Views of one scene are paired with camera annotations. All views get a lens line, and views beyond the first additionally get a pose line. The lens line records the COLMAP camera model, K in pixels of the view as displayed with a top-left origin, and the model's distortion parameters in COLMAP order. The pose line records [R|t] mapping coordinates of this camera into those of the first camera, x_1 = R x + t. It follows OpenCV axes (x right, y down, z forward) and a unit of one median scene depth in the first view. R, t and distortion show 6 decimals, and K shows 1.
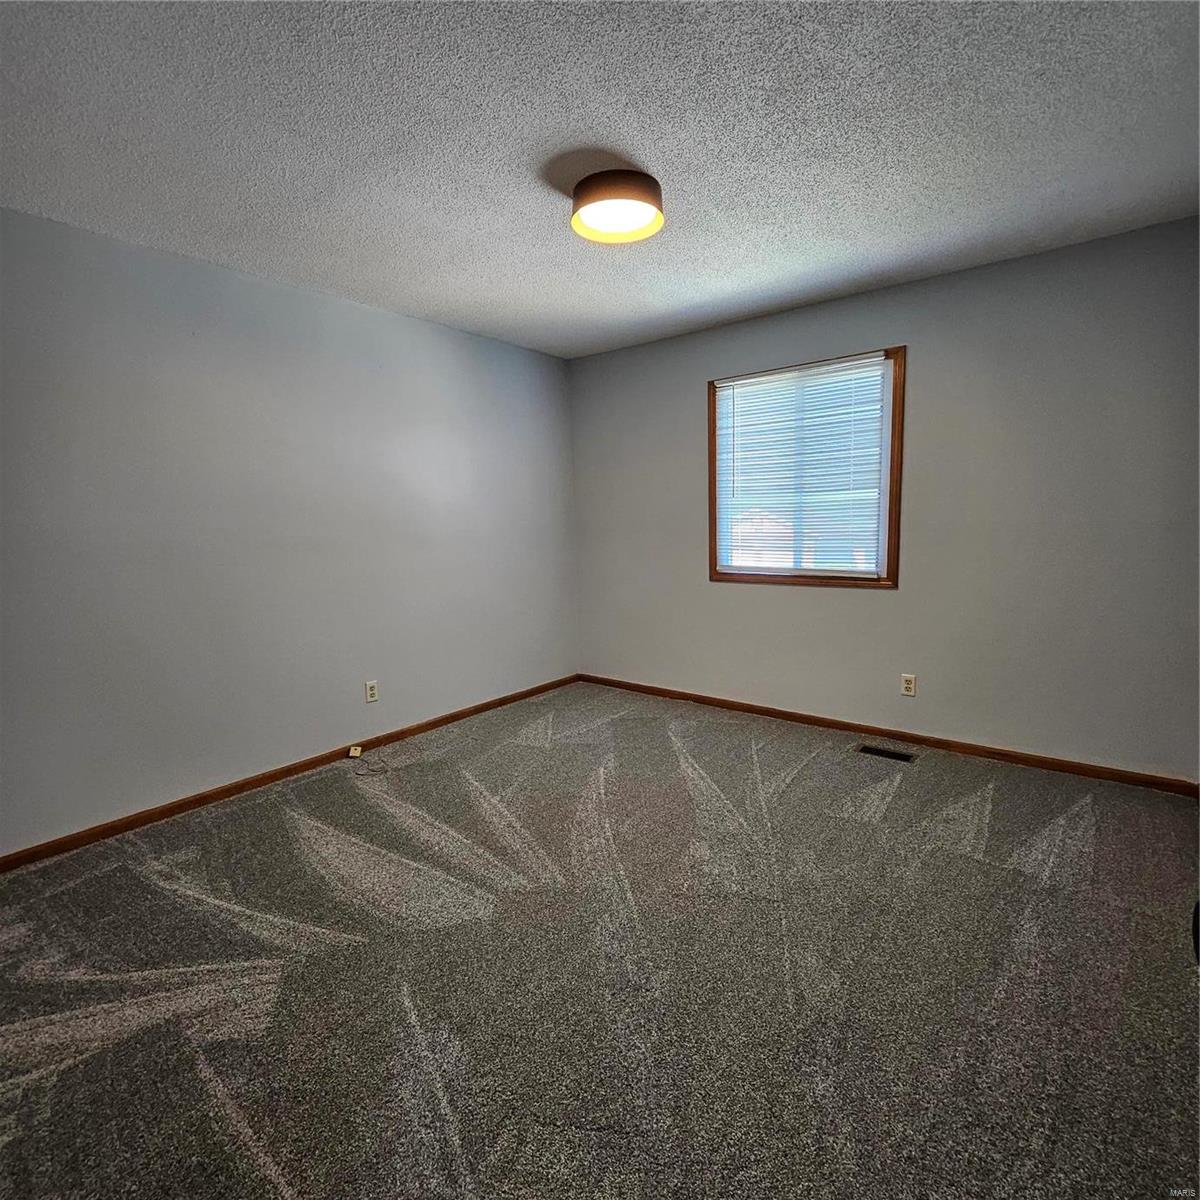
lens RADIAL K [[626.6, 0, 599.1], [0, 626.6, 595.5], [0, 0, 1]] dist [0.007301, -0.002696]
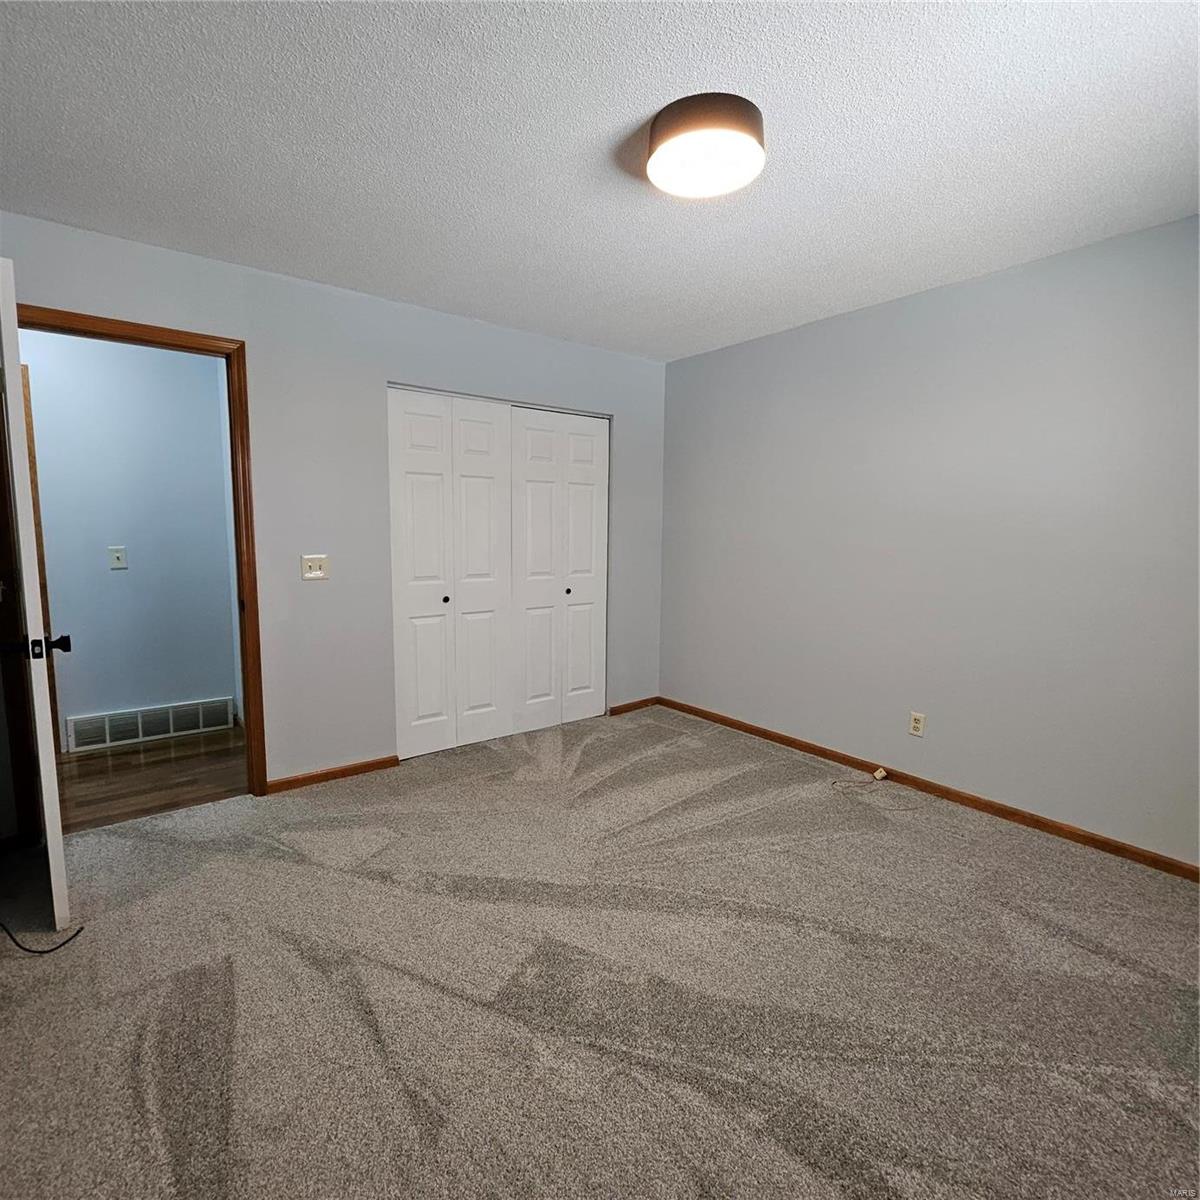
lens RADIAL K [[626.6, 0, 599.1], [0, 626.6, 595.5], [0, 0, 1]] dist [0.007301, -0.002696]
pose [[-0.233214, 0.120819, -0.964891, 0.756163], [-0.132436, 0.979060, 0.154603, -0.131723], [0.963365, 0.163842, -0.212330, 0.973316]]
